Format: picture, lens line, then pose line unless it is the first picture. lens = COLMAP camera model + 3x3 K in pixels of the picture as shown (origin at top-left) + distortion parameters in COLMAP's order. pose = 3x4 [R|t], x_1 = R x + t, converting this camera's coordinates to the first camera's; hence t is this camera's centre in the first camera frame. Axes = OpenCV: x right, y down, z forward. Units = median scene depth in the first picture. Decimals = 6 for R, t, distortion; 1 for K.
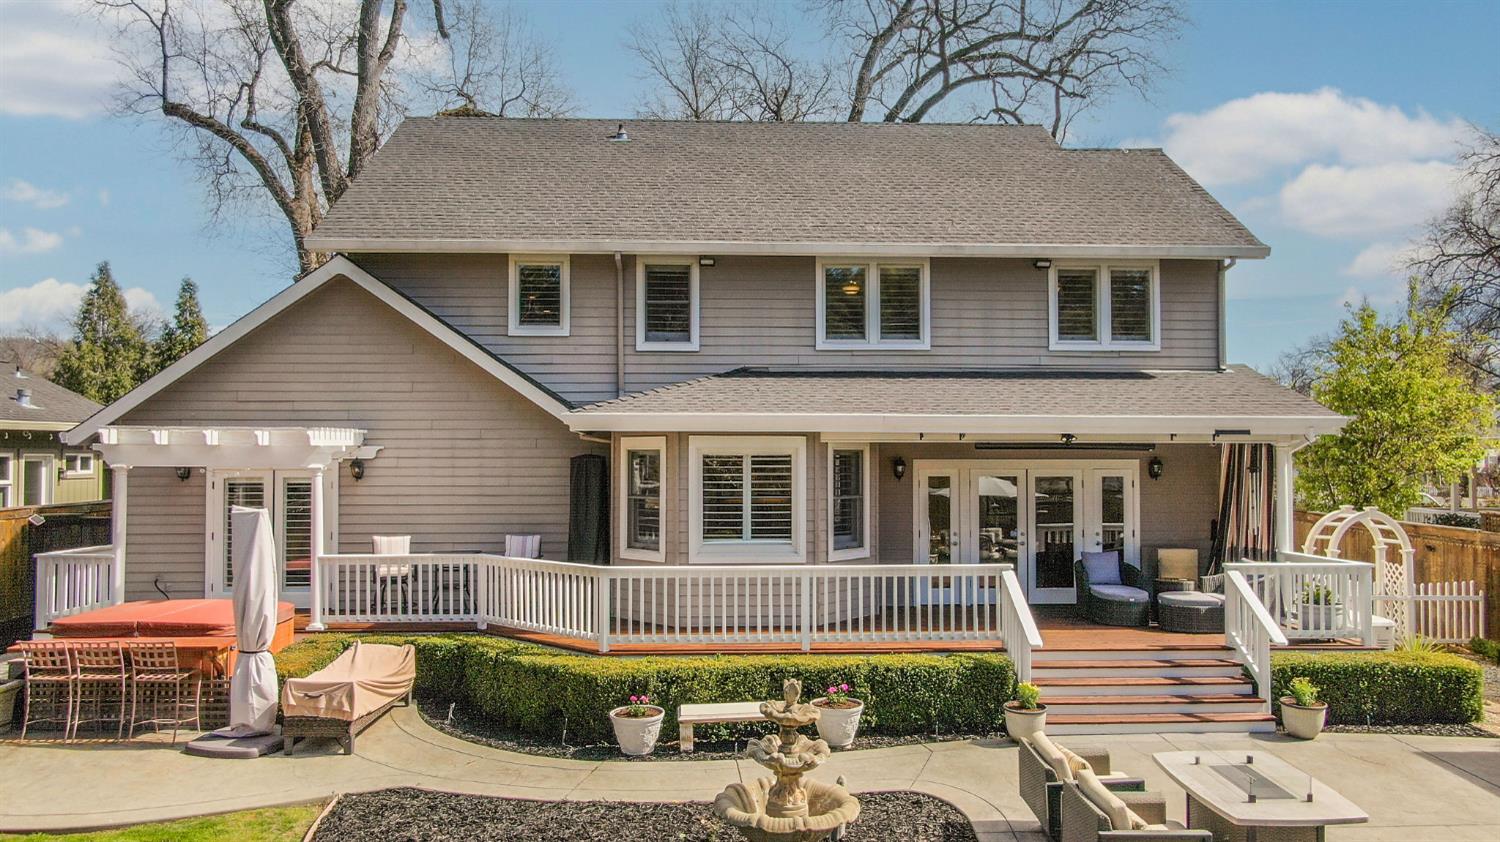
lens RADIAL K [[1087.3, 0, 750.0], [0, 1087.3, 421.0], [0, 0, 1]] dist [-0.014096, -0.000086]
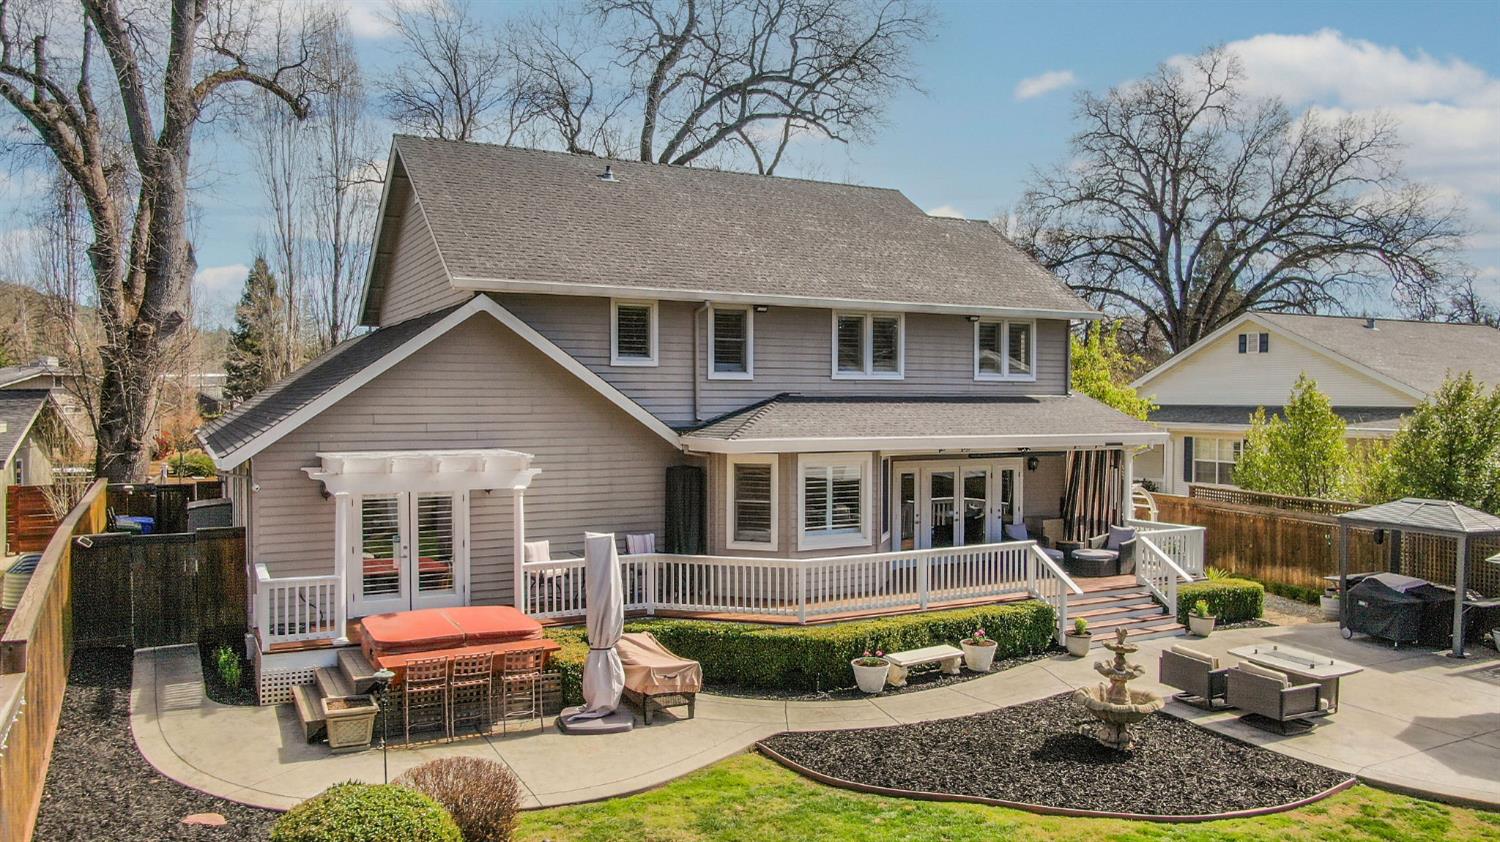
lens RADIAL K [[1084.9, 0, 750.0], [0, 1084.9, 421.0], [0, 0, 1]] dist [-0.006756, -0.002335]
pose [[0.898685, -0.007952, 0.438523, -0.606323], [-0.015431, 0.998643, 0.049733, -0.079871], [-0.438324, -0.051461, 0.897343, -0.127174]]
